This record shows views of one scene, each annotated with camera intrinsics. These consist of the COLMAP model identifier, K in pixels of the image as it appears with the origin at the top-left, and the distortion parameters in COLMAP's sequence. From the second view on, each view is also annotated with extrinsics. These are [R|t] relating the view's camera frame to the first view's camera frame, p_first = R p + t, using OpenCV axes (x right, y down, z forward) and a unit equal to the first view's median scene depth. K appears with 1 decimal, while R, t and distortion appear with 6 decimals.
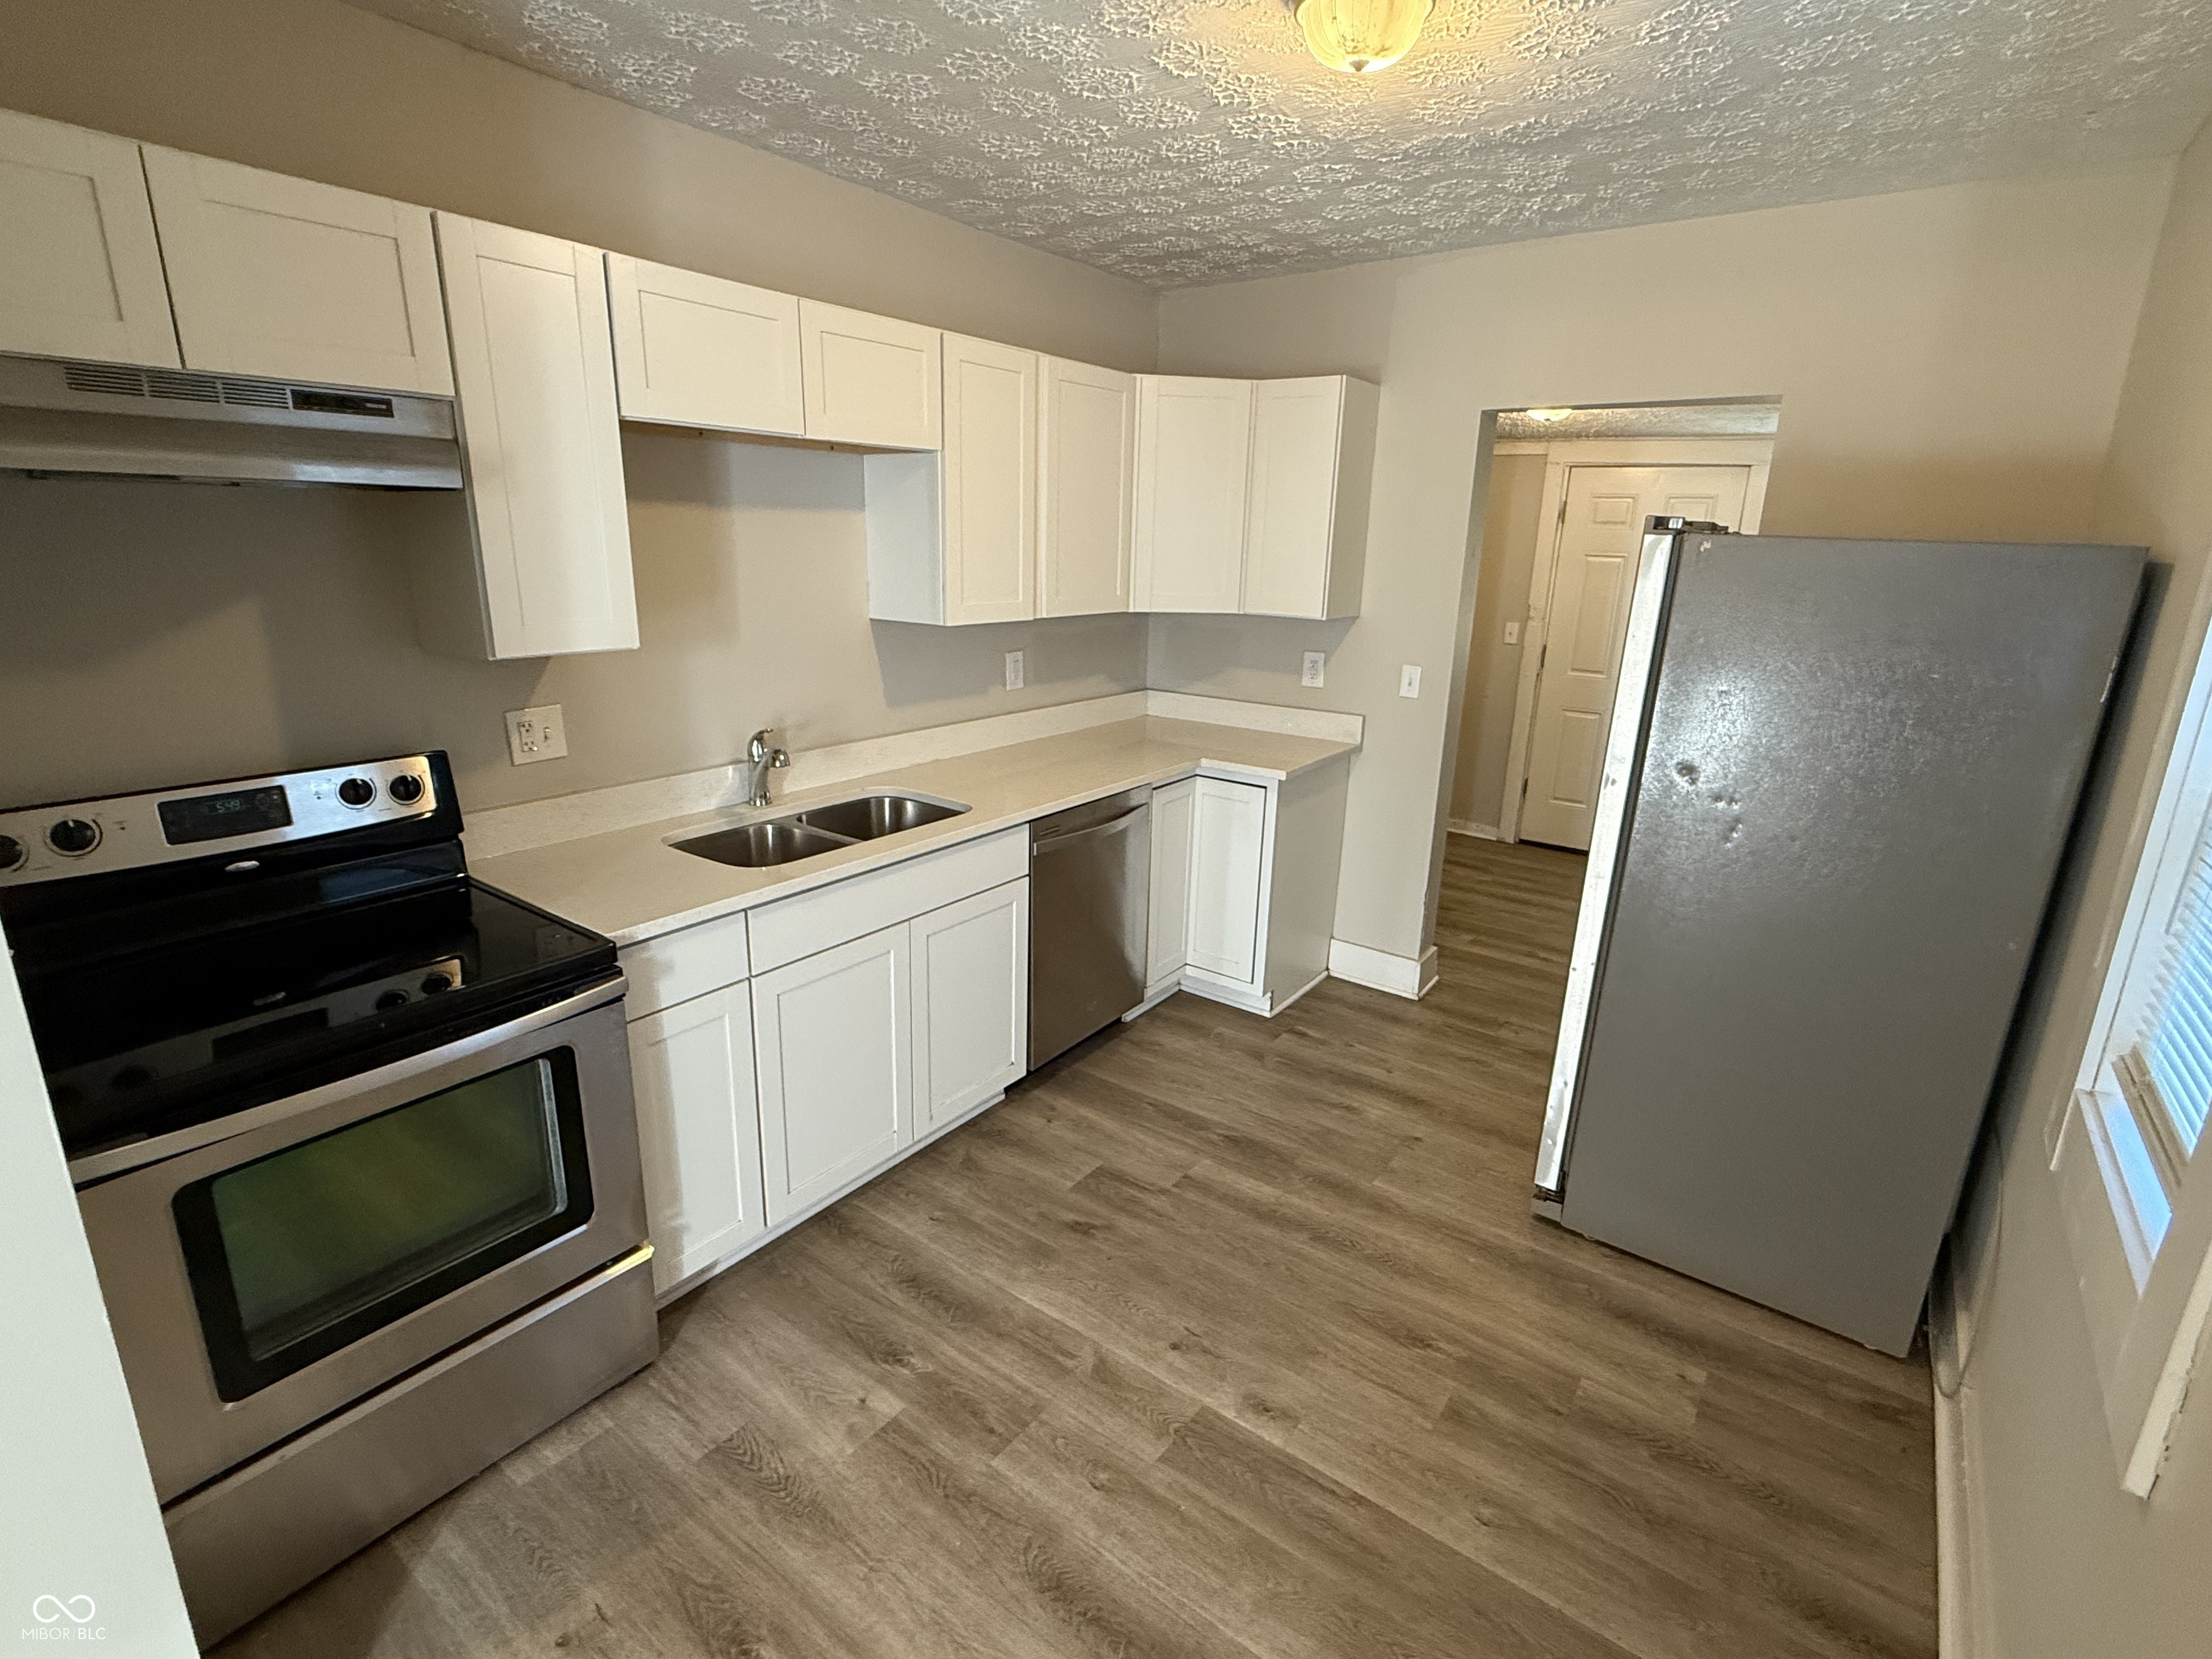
lens RADIAL K [[1048.5, 0, 1096.9], [0, 1048.5, 828.9], [0, 0, 1]] dist [-0.001172, 0.001106]
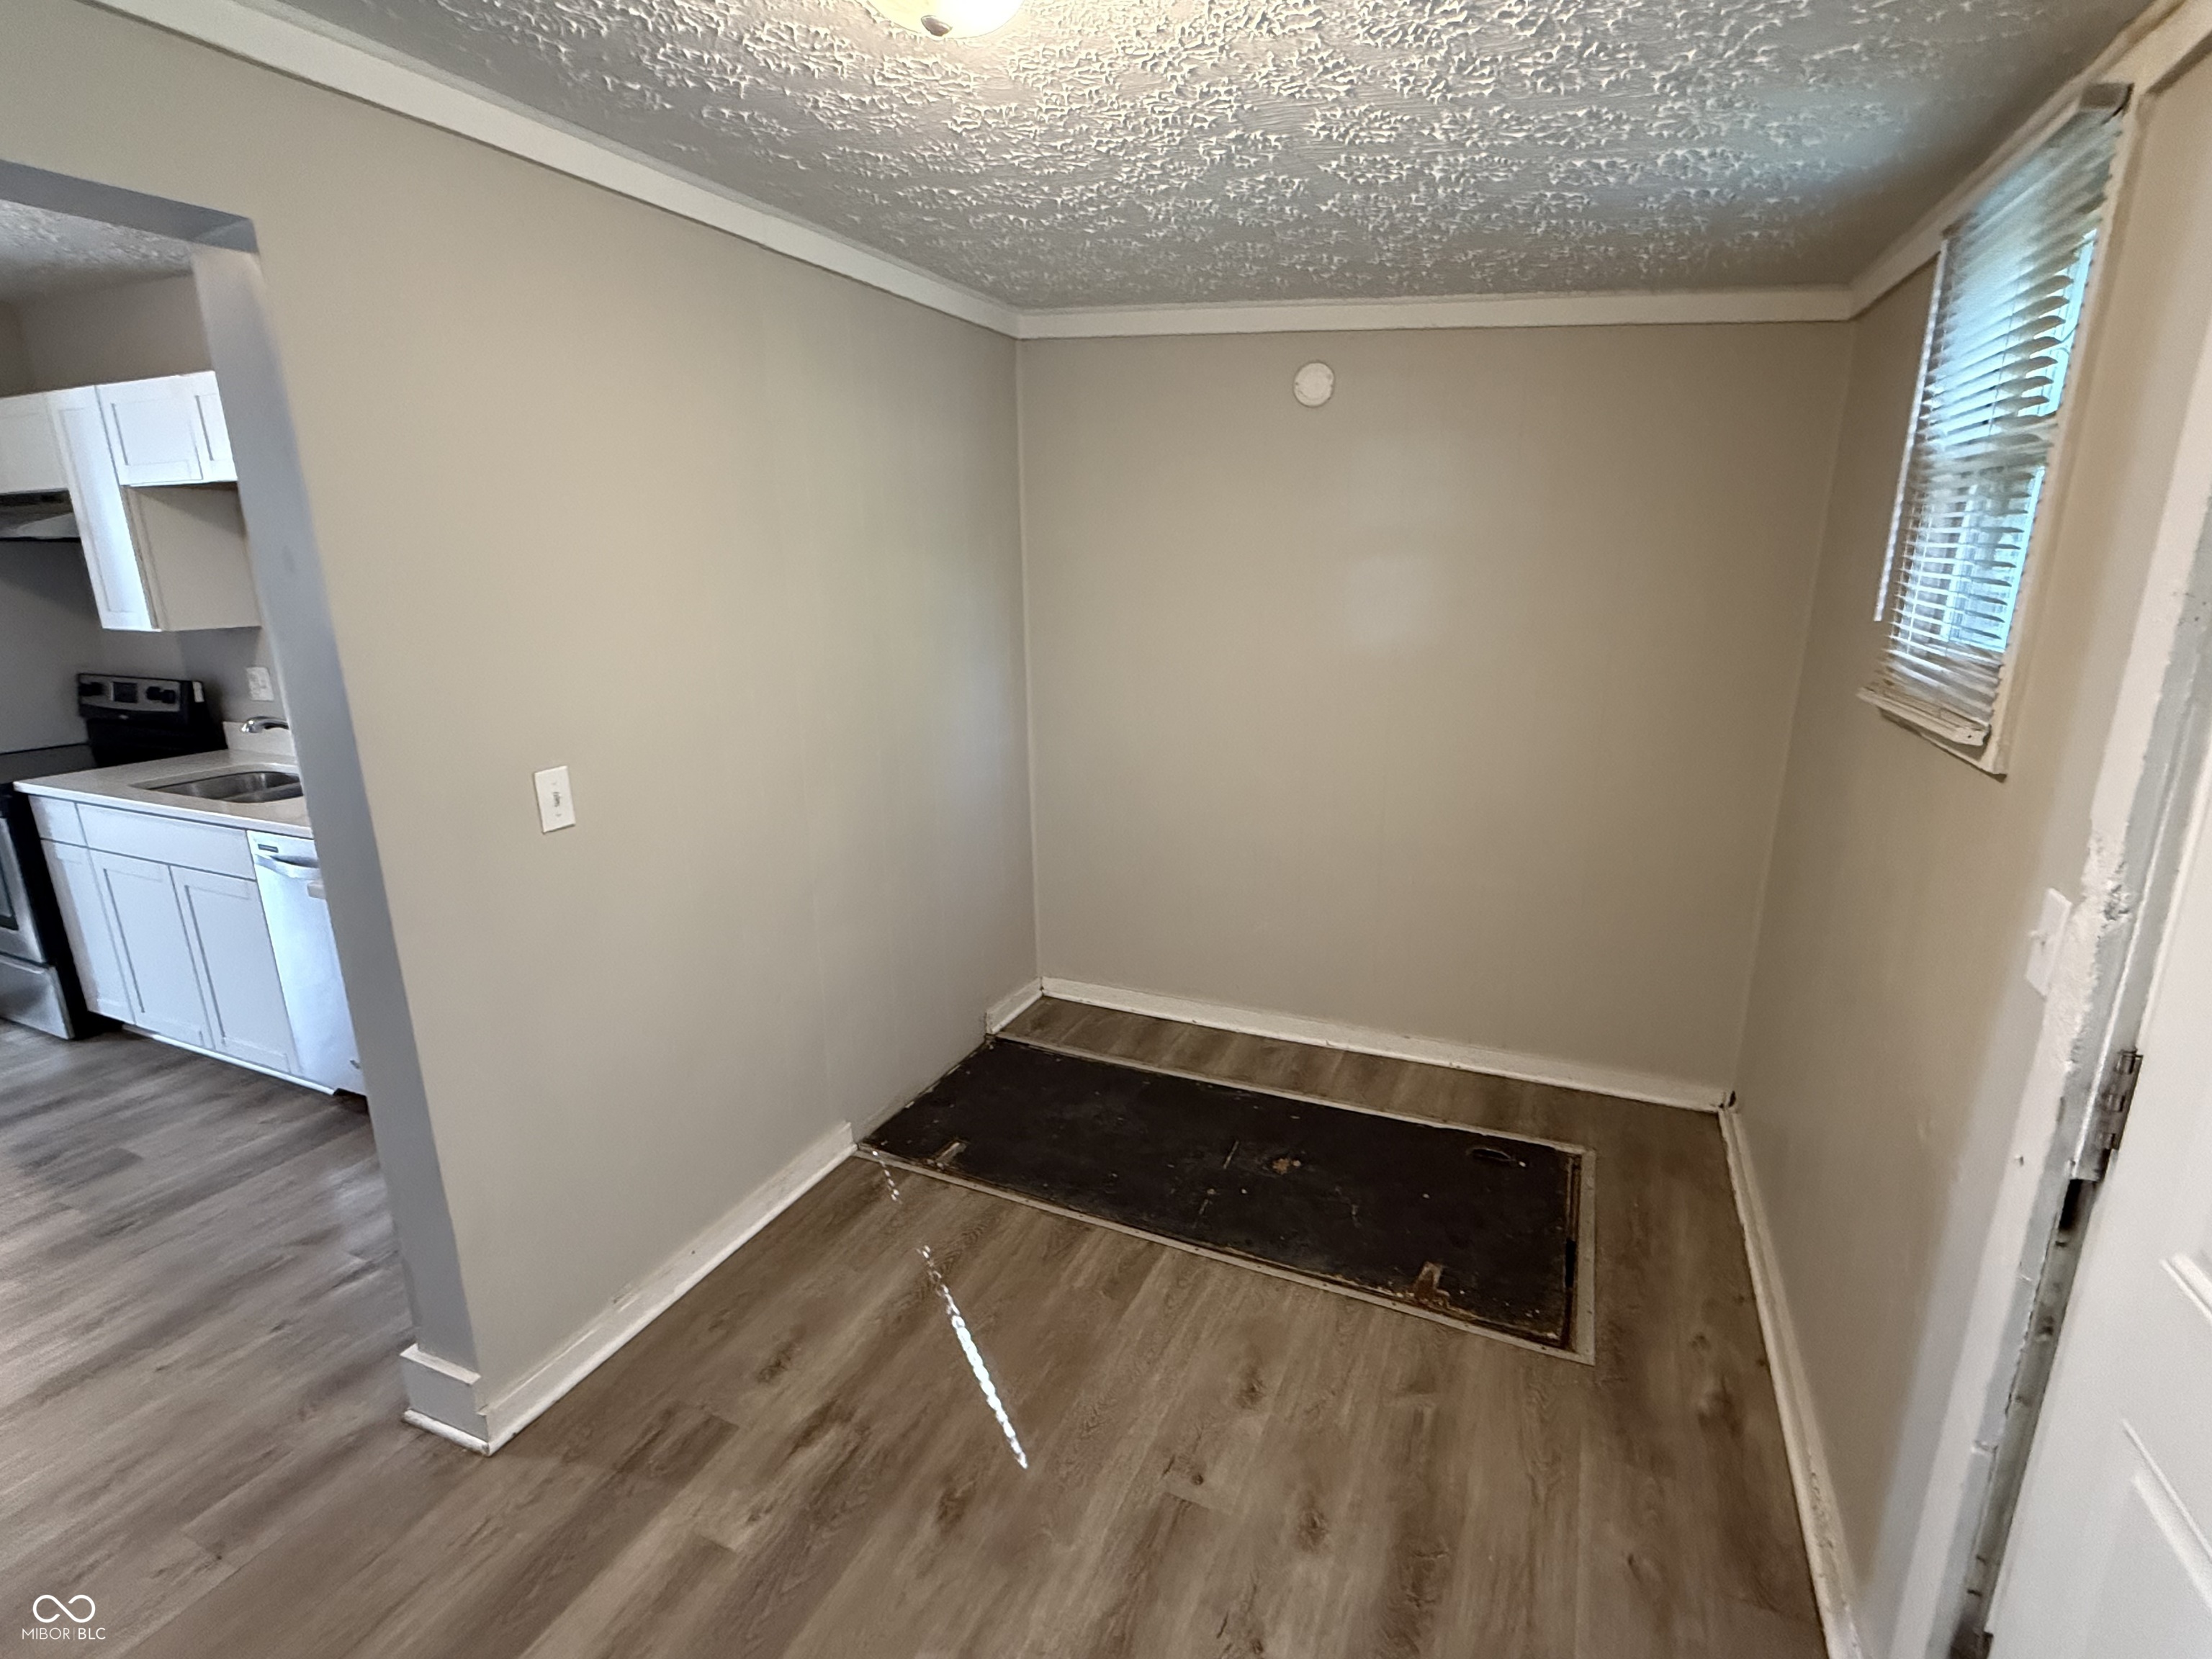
lens RADIAL K [[1048.5, 0, 1118.7], [0, 1048.5, 822.4], [0, 0, 1]] dist [-0.001172, 0.001106]
pose [[0.224610, 0.226954, -0.947651, 1.330522], [-0.251978, 0.952951, 0.168500, -0.489397], [0.941306, 0.200940, 0.271229, 1.840585]]
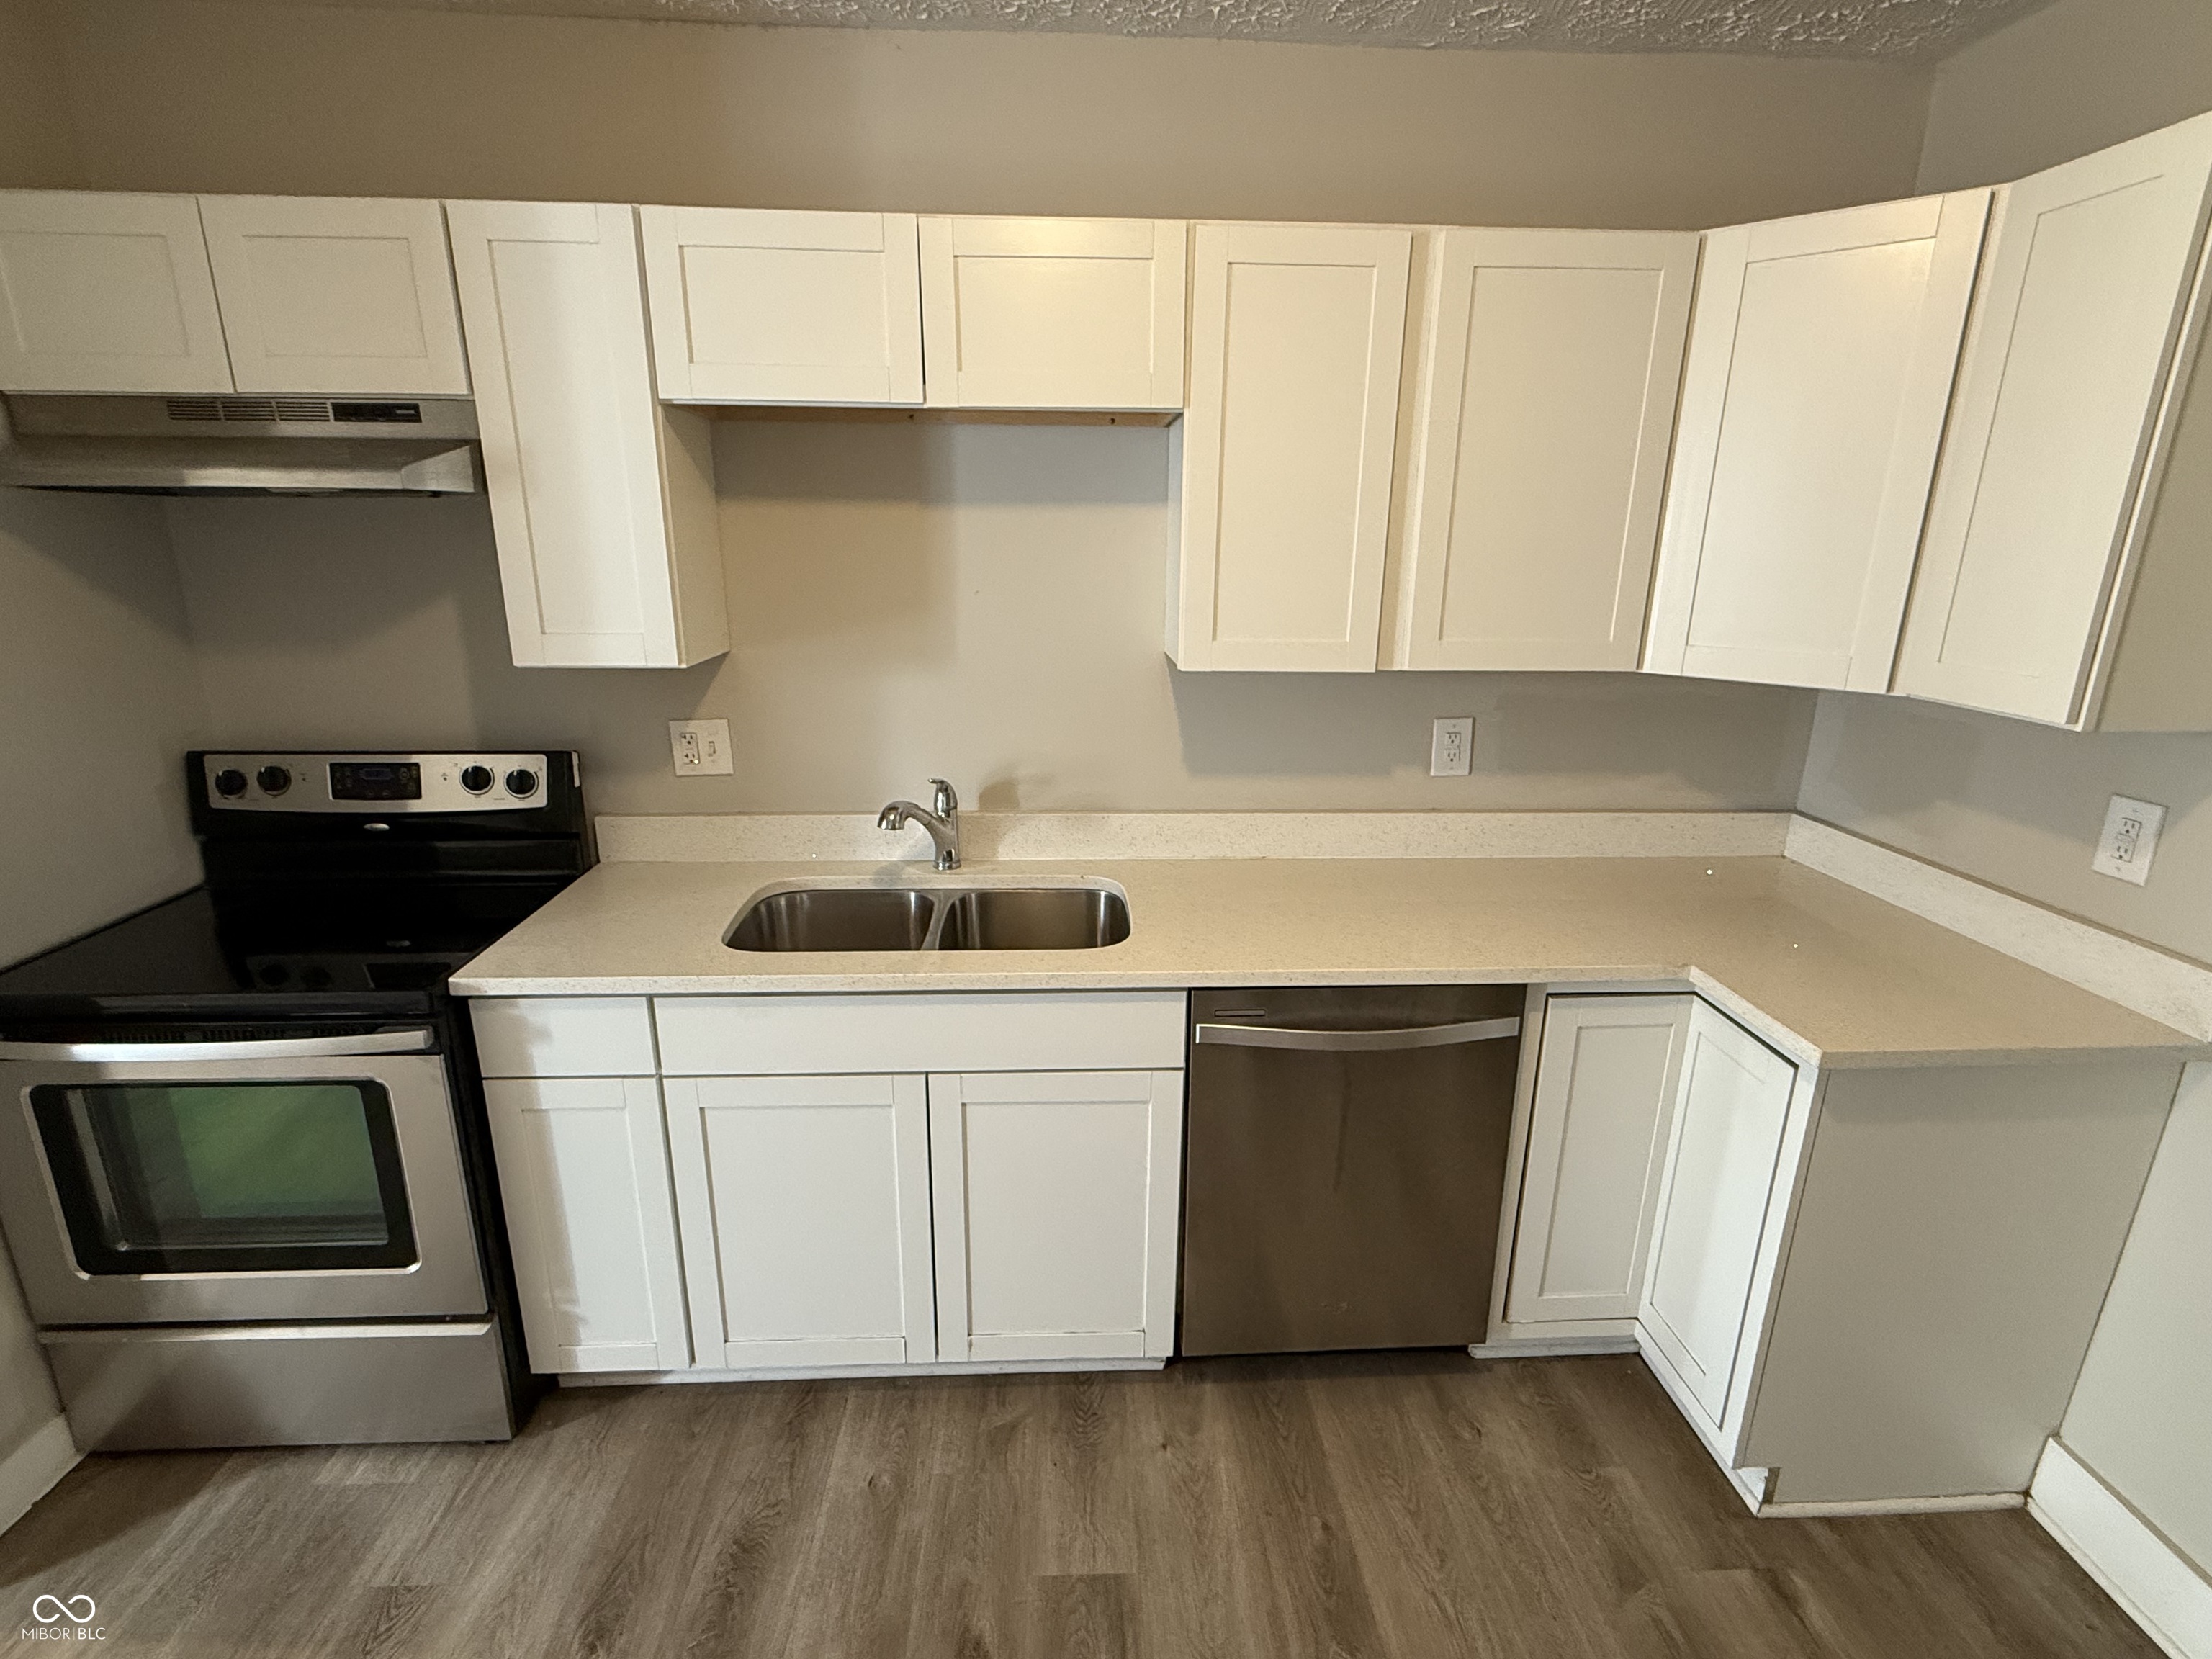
lens RADIAL K [[1048.5, 0, 1098.3], [0, 1048.5, 829.3], [0, 0, 1]] dist [-0.001172, 0.001106]
pose [[0.631564, 0.196730, -0.749950, 0.427290], [-0.205496, 0.975153, 0.082750, -0.170645], [0.747595, 0.101850, 0.656299, 0.647216]]
